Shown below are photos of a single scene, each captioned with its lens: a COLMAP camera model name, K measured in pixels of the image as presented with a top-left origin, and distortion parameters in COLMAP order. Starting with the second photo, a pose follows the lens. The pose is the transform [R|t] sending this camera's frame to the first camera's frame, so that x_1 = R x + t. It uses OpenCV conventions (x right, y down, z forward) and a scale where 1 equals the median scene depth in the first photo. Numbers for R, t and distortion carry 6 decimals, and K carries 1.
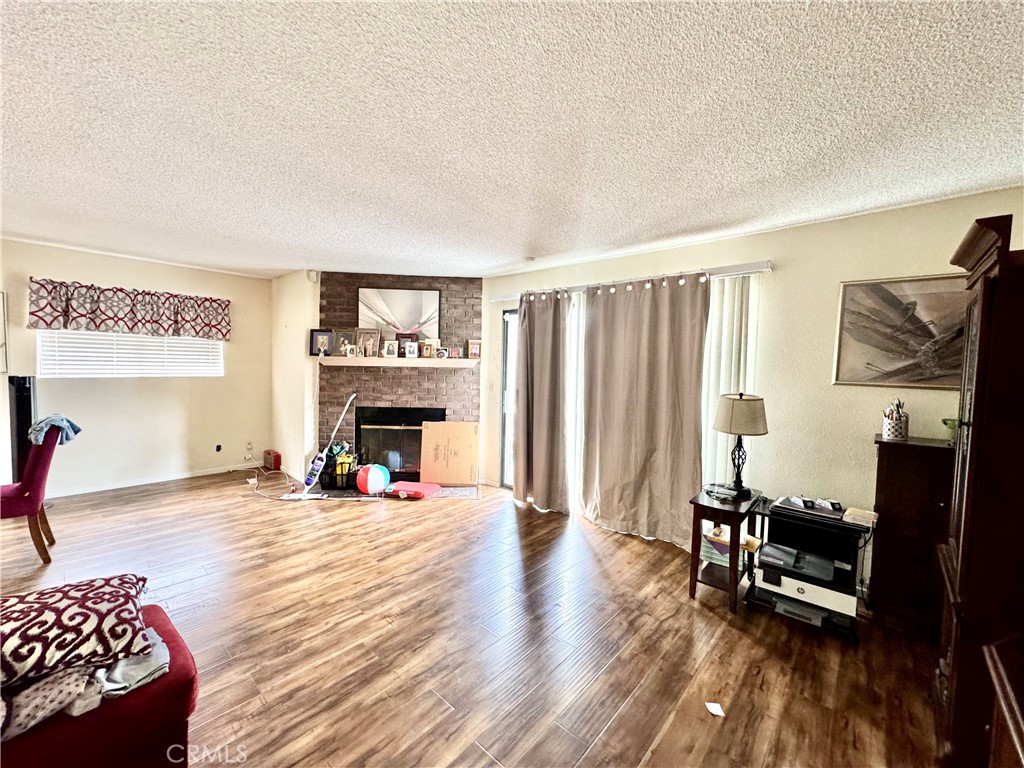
lens RADIAL K [[408.8, 0, 512.9], [0, 408.8, 385.2], [0, 0, 1]] dist [-0.000488, 0.000068]
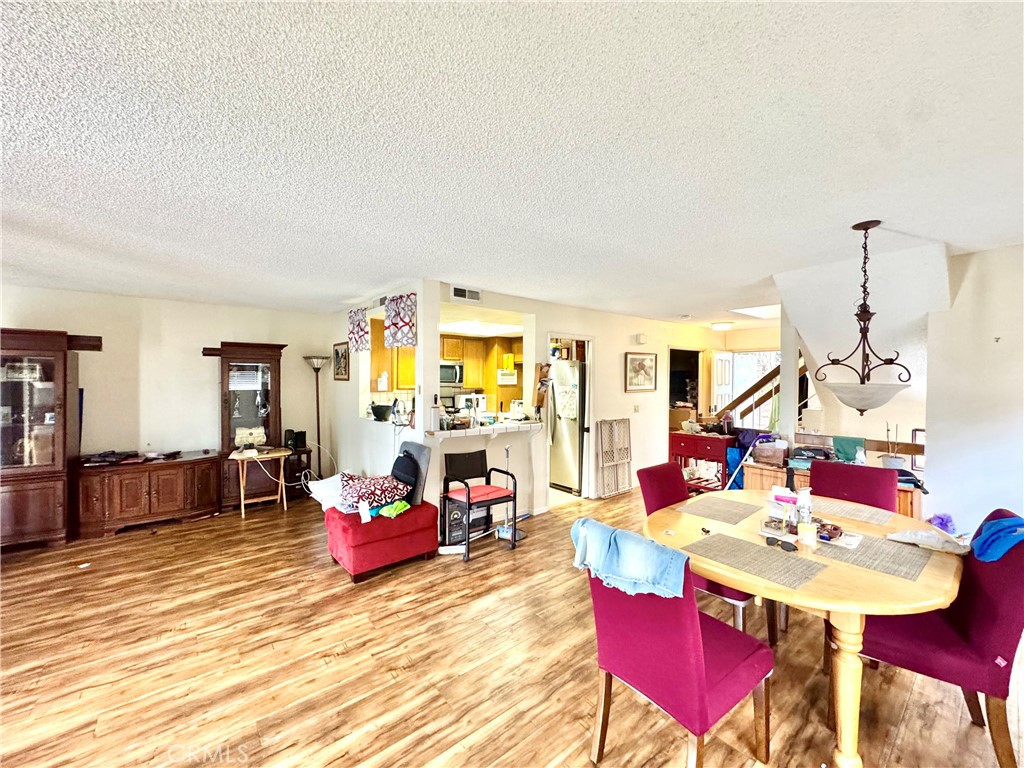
lens RADIAL K [[408.8, 0, 511.5], [0, 408.8, 381.4], [0, 0, 1]] dist [-0.000488, 0.000068]
pose [[-0.987410, -0.027924, 0.155698, -1.324926], [-0.018994, 0.998104, 0.058554, -0.169774], [-0.157038, 0.054859, -0.986068, 1.899140]]
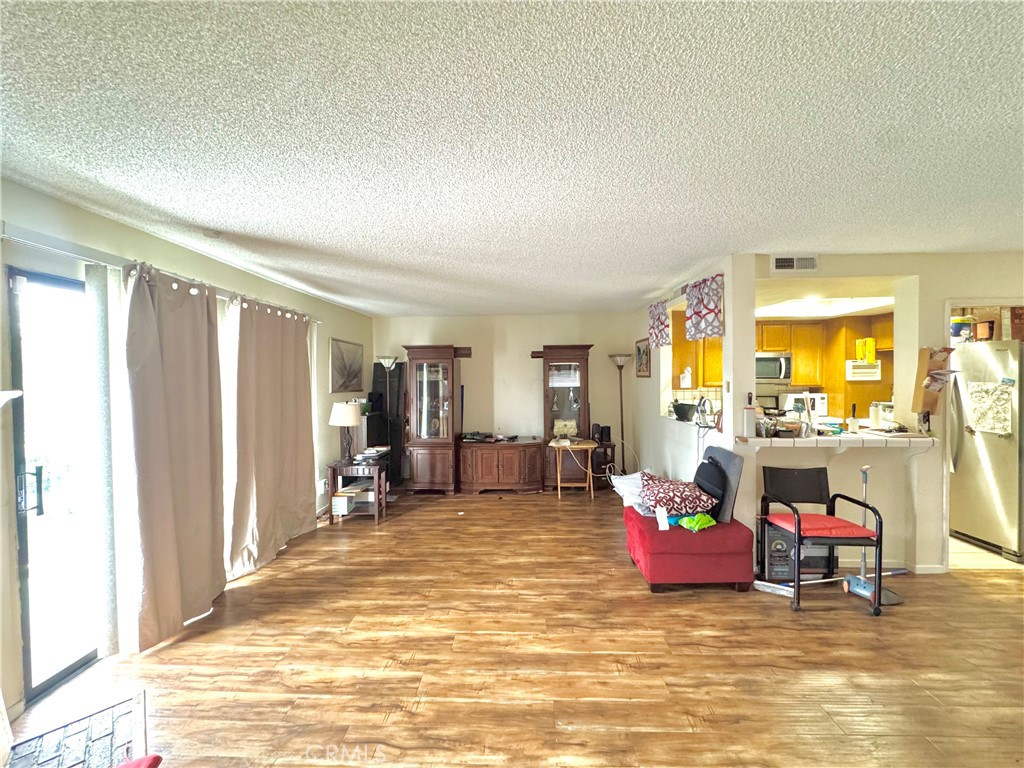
lens RADIAL K [[408.8, 0, 512.8], [0, 408.8, 383.5], [0, 0, 1]] dist [-0.000488, 0.000068]
pose [[-0.641530, -0.027961, 0.766589, -1.300490], [0.033398, 0.997370, 0.064328, -0.158418], [-0.766371, 0.066870, -0.638908, 1.785802]]
